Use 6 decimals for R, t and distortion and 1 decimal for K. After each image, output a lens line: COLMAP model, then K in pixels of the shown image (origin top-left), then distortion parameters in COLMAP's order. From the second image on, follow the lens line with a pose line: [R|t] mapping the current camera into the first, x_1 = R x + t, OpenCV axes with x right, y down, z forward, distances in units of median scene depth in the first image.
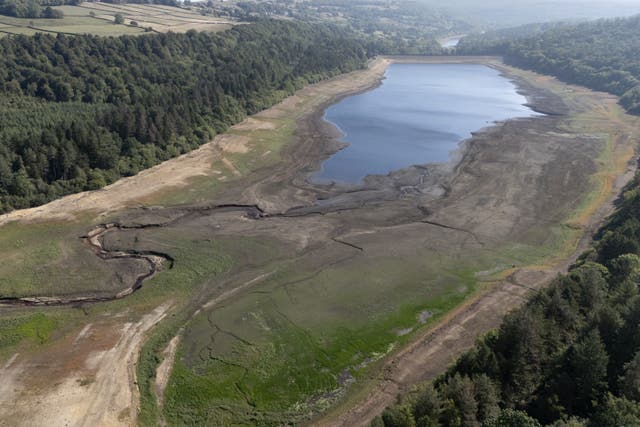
lens RADIAL K [[500.7, 0, 320.0], [0, 500.7, 213.5], [0, 0, 1]] dist [0.035795, -0.010705]
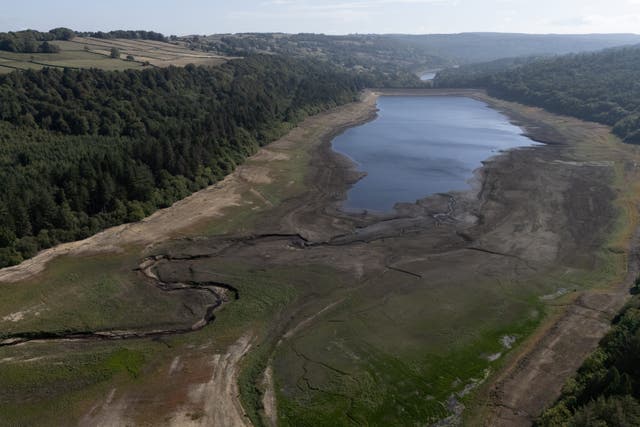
lens RADIAL K [[500.7, 0, 320.0], [0, 500.7, 213.5], [0, 0, 1]] dist [0.035795, -0.010705]
pose [[0.998960, -0.013990, 0.043389, -0.115649], [0.016609, 0.998024, -0.060596, 0.002505], [-0.042456, 0.061253, 0.997219, -0.003062]]
